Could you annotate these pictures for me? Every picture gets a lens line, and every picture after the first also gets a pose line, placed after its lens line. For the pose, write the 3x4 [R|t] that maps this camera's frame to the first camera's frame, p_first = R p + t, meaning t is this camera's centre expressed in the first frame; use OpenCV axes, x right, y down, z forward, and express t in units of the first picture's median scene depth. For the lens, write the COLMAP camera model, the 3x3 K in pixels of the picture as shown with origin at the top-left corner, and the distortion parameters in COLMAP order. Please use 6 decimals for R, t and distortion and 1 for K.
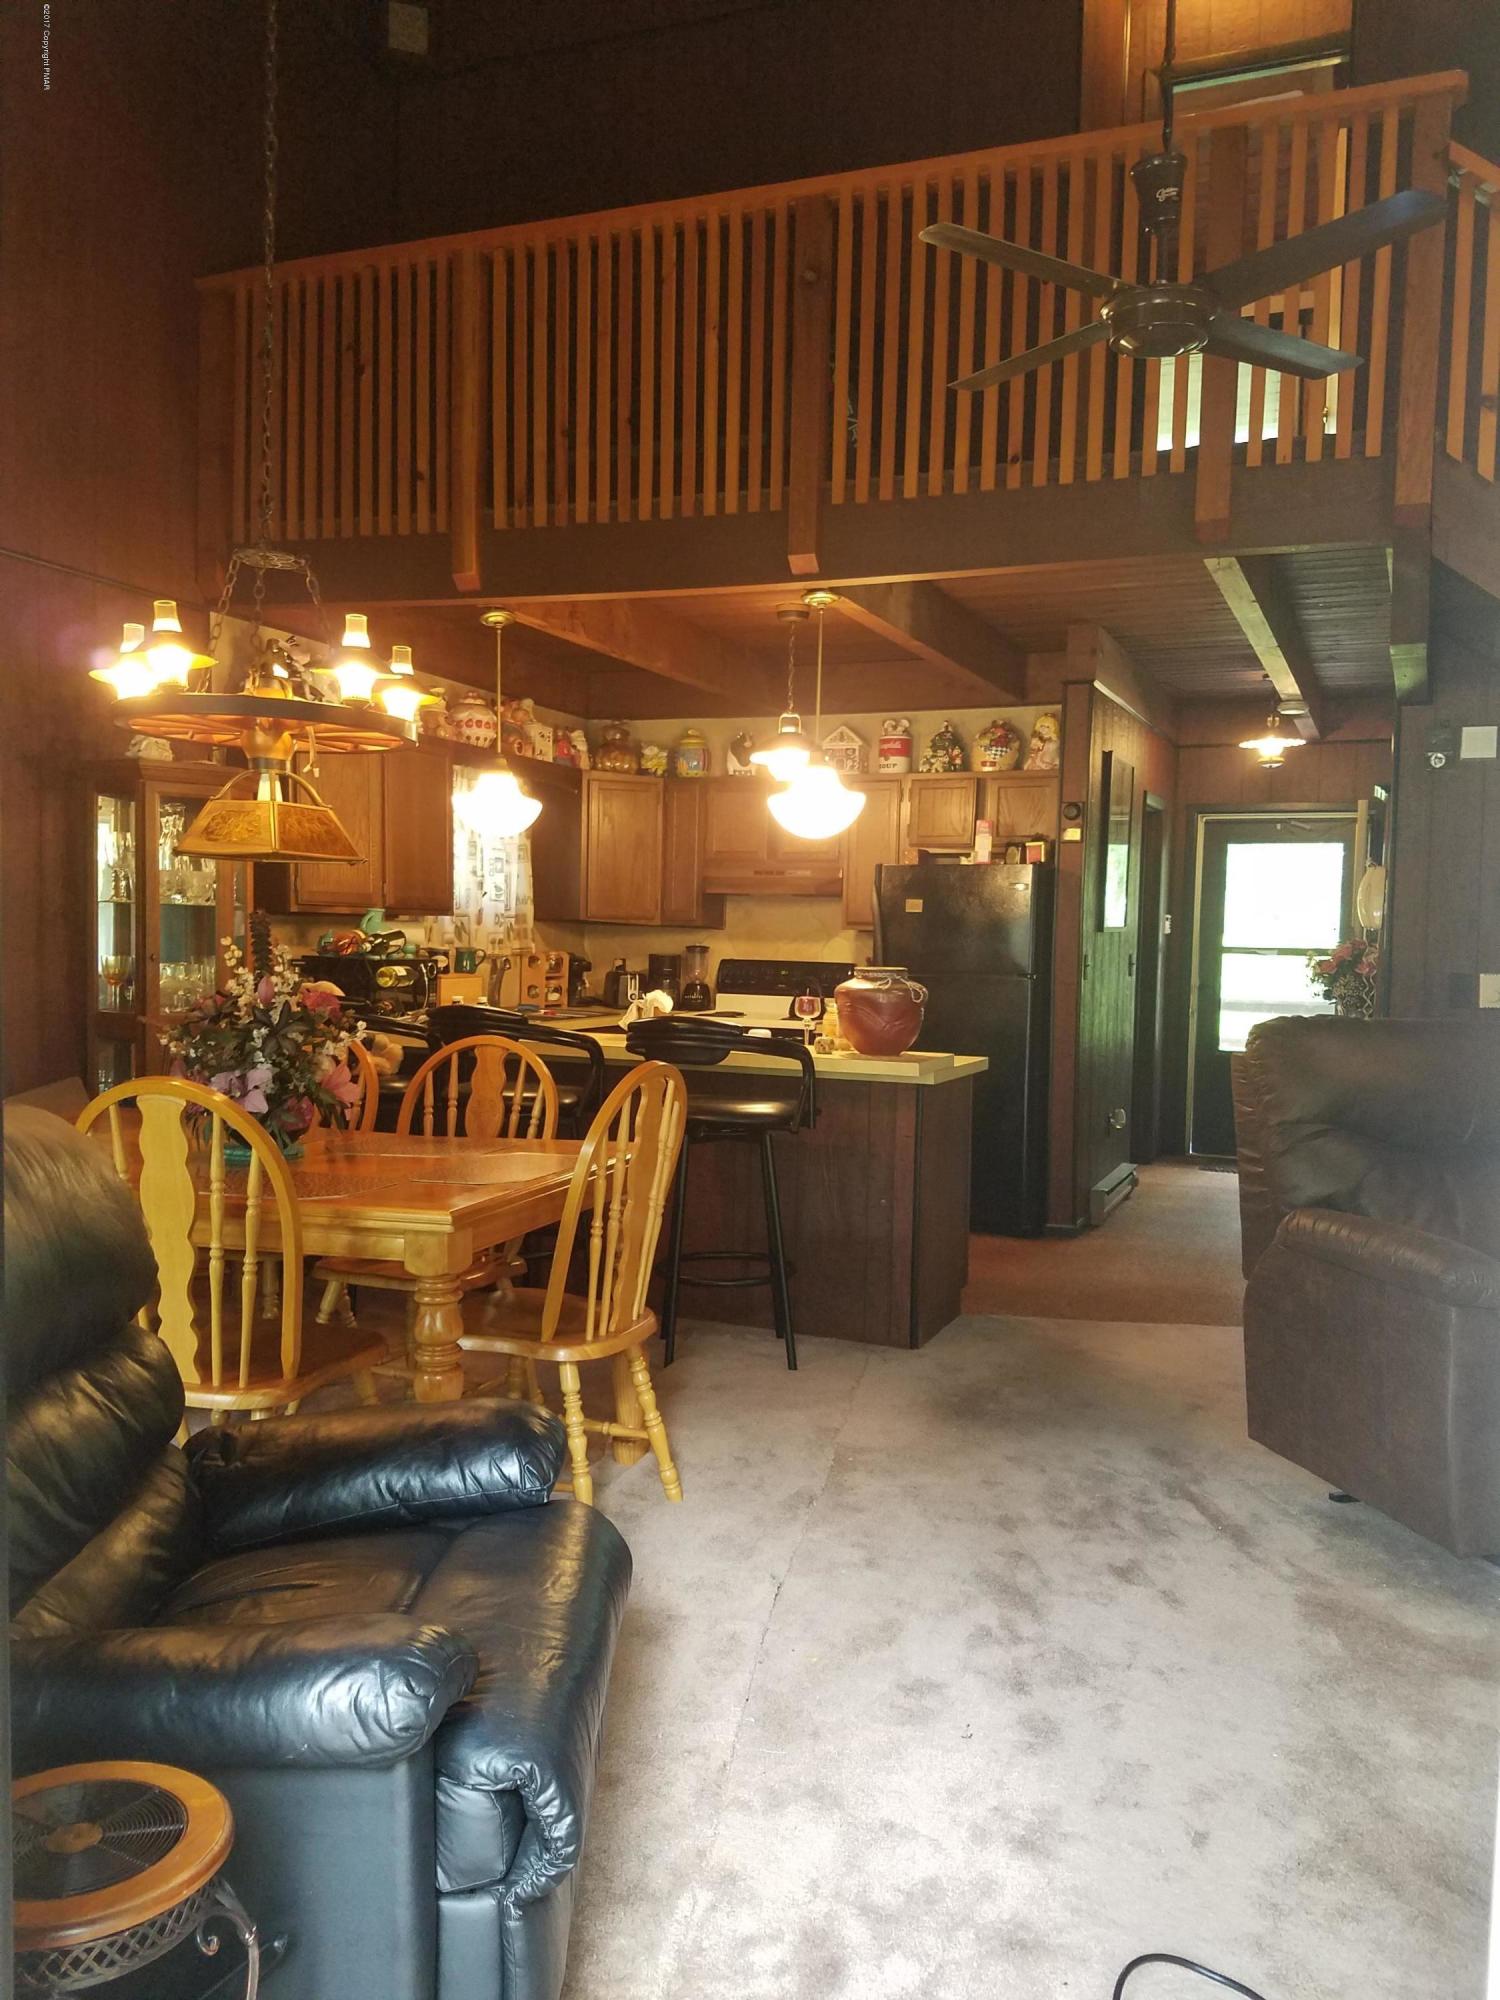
lens RADIAL K [[1518.8, 0, 730.8], [0, 1518.8, 1010.1], [0, 0, 1]] dist [0.308005, -0.643984]
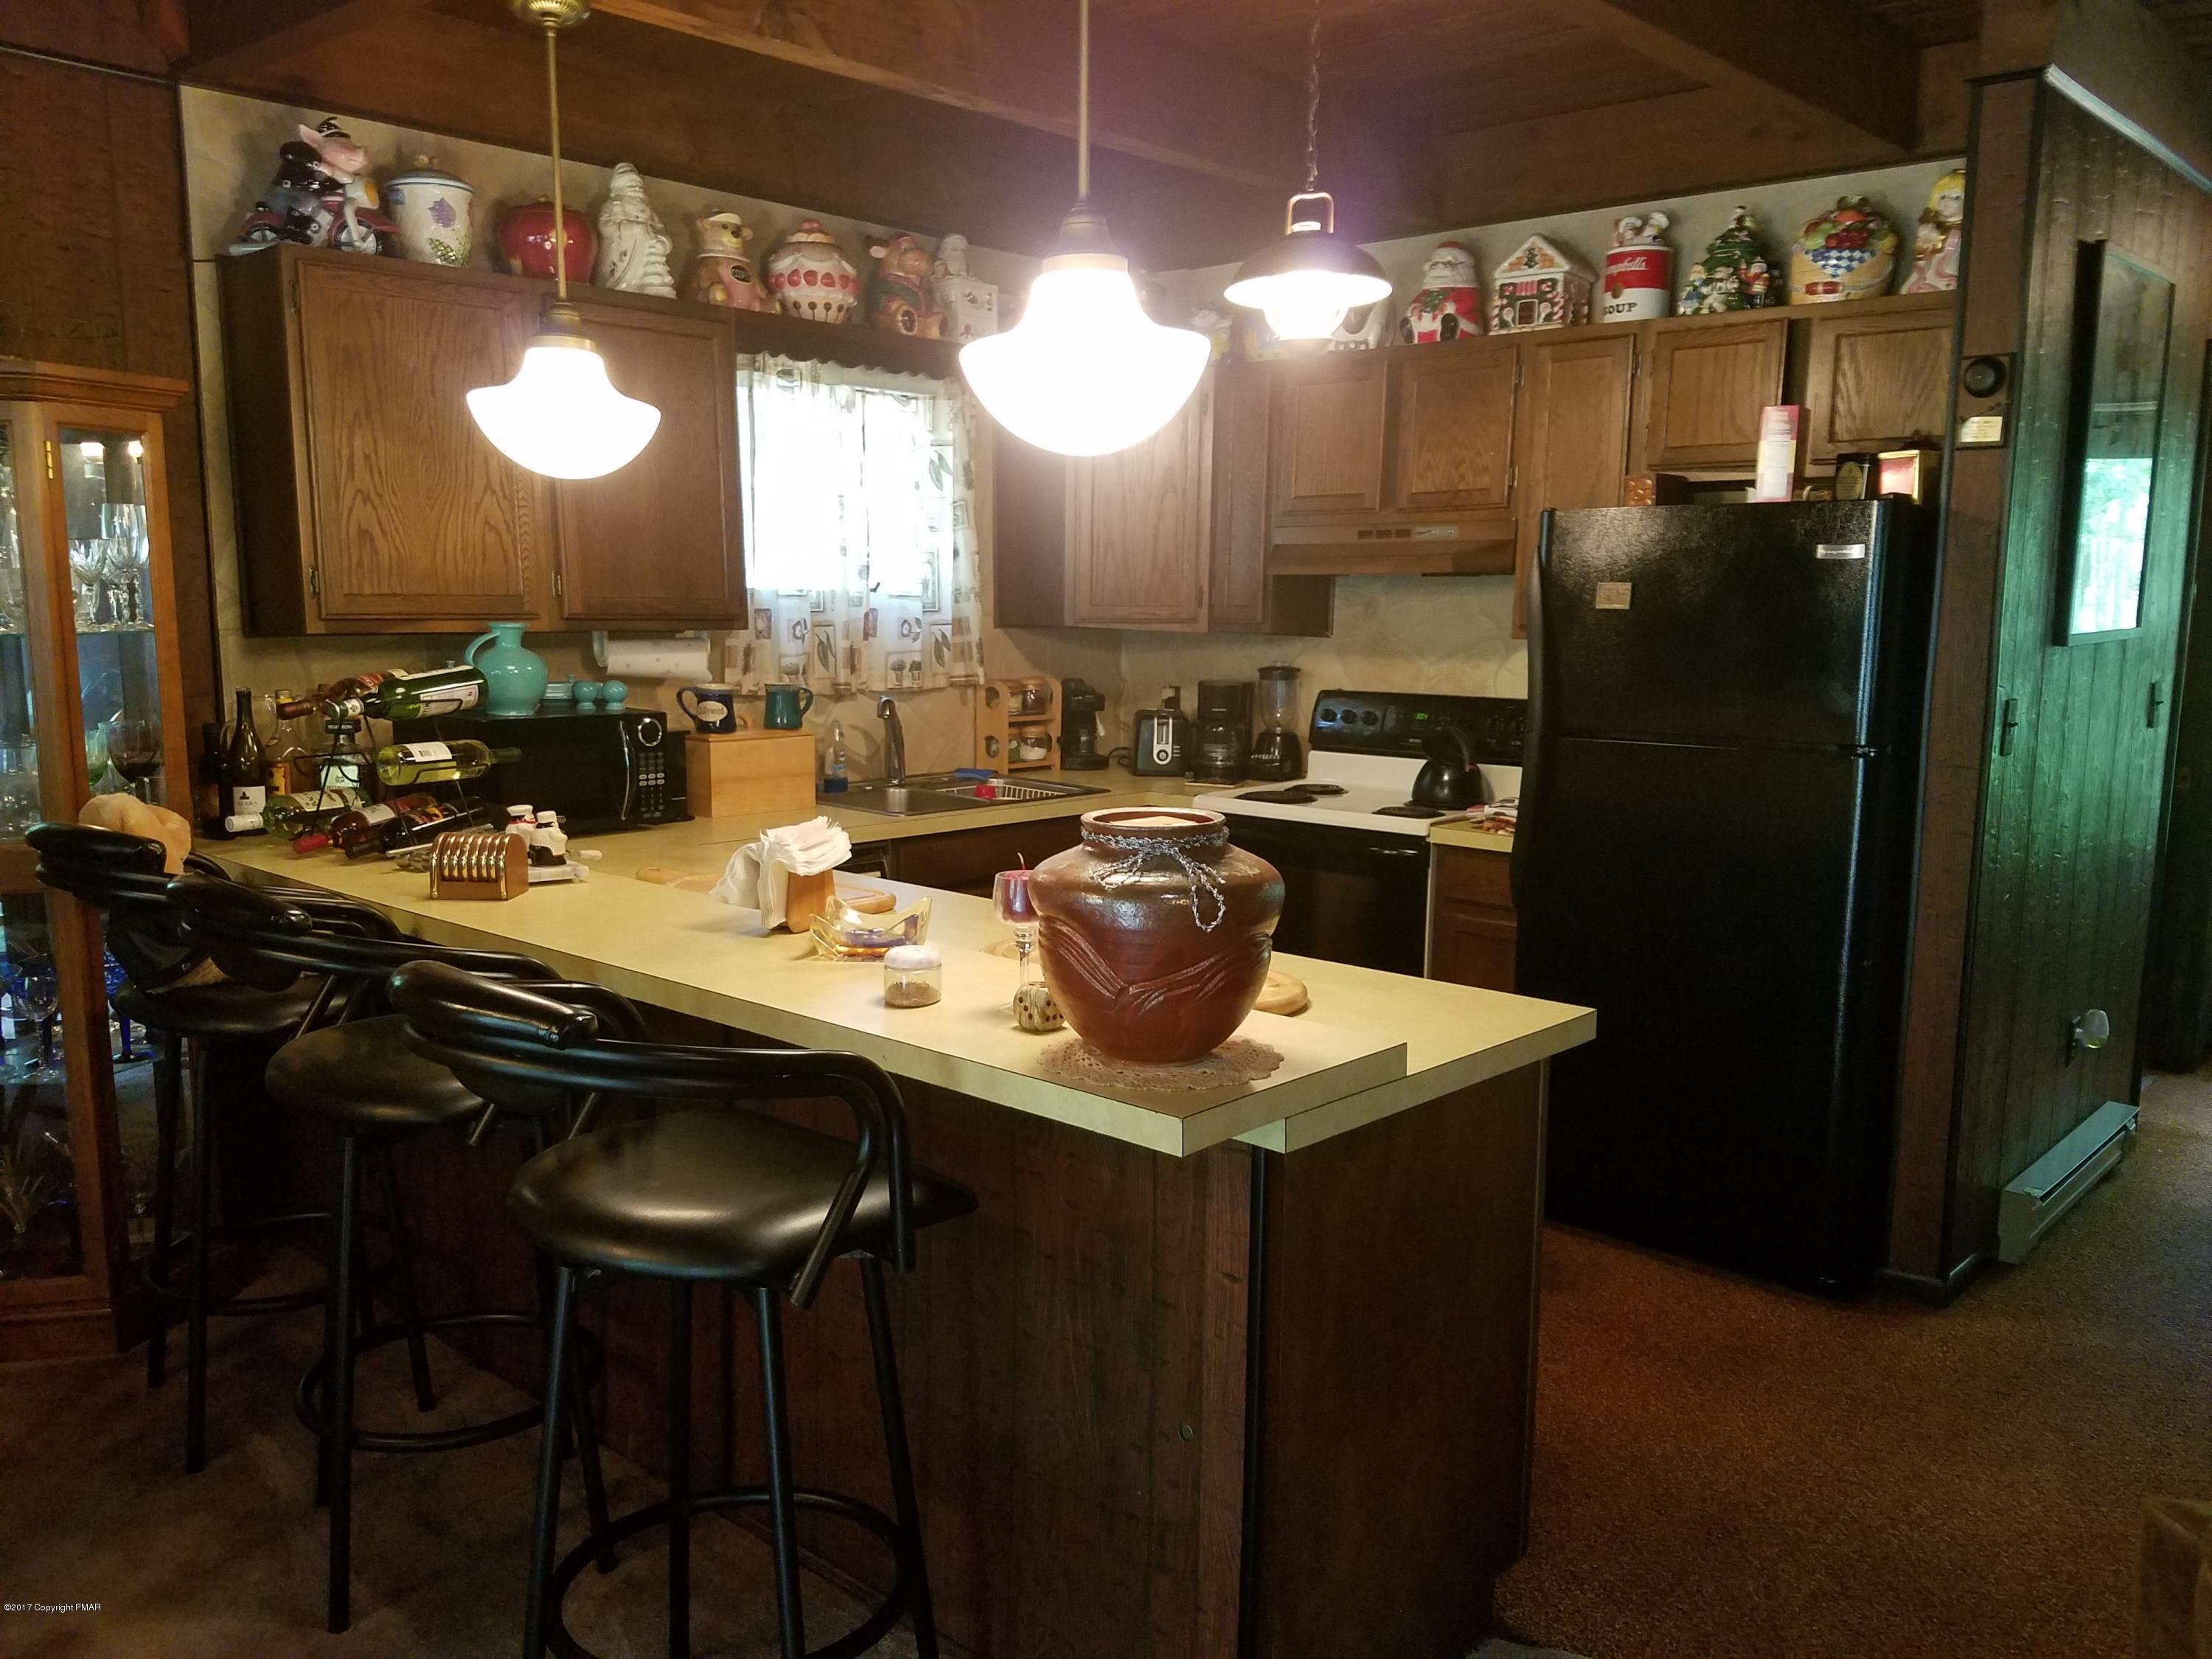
lens RADIAL K [[1761.7, 0, 1122.8], [0, 1761.7, 865.1], [0, 0, 1]] dist [0.093131, -0.126167]
pose [[0.946827, 0.031925, -0.320155, 0.144159], [0.000122, 0.995029, 0.099584, -0.036868], [0.321743, -0.094328, 0.942117, 0.387550]]
